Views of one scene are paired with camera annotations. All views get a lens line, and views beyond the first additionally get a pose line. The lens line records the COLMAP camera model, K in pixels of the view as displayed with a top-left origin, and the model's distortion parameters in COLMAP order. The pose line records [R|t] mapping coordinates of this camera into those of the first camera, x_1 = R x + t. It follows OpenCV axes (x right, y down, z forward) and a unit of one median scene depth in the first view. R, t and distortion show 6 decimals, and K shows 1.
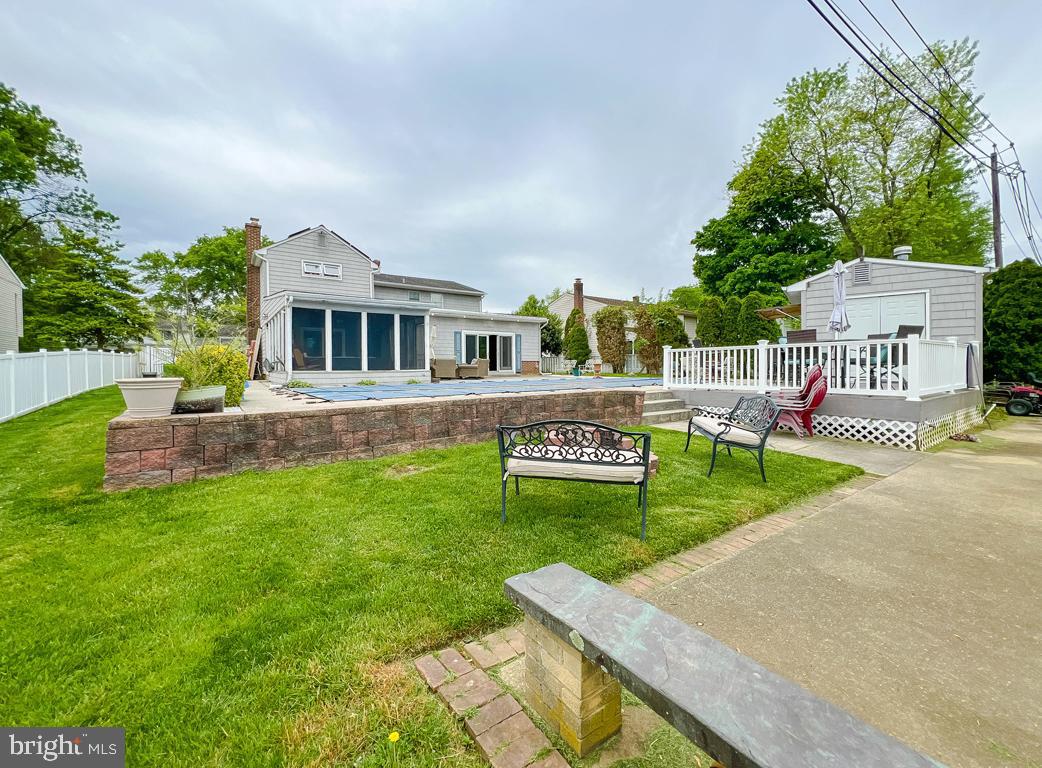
lens RADIAL K [[429.4, 0, 515.4], [0, 429.4, 367.0], [0, 0, 1]] dist [0.002224, -0.000675]
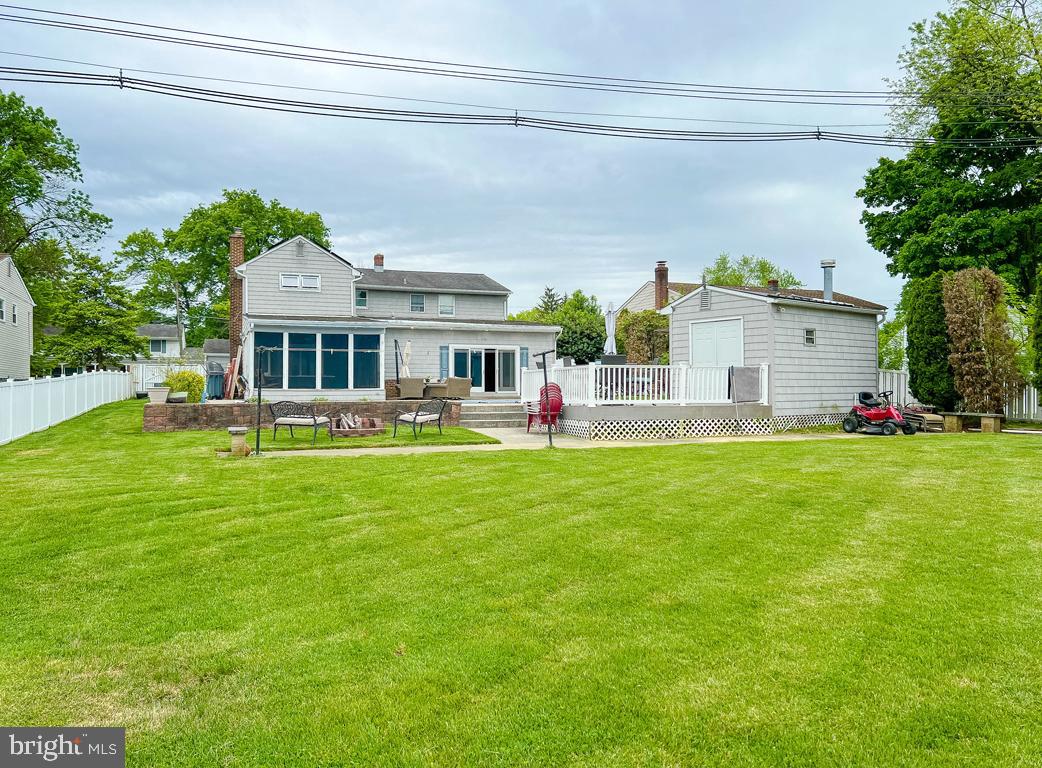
lens RADIAL K [[816.9, 0, 515.6], [0, 816.9, 381.7], [0, 0, 1]] dist [-0.009338, 0.018515]
pose [[0.966131, 0.001117, -0.258050, 0.405641], [-0.004164, 0.999928, -0.011259, 0.007101], [0.258018, 0.011952, 0.966066, -0.519535]]
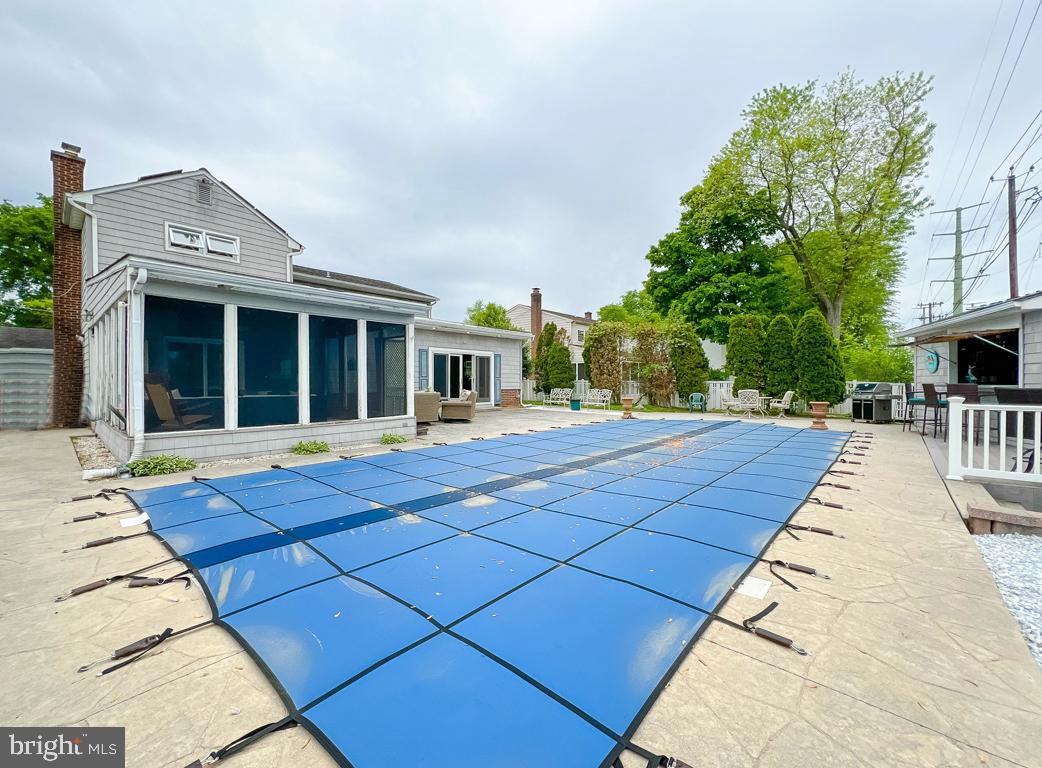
lens RADIAL K [[429.4, 0, 514.6], [0, 429.4, 382.5], [0, 0, 1]] dist [0.002224, -0.000675]
pose [[0.973645, 0.007160, 0.227955, -0.140170], [-0.007774, 0.999968, 0.001794, -0.029009], [-0.227935, -0.003519, 0.973670, 0.270191]]
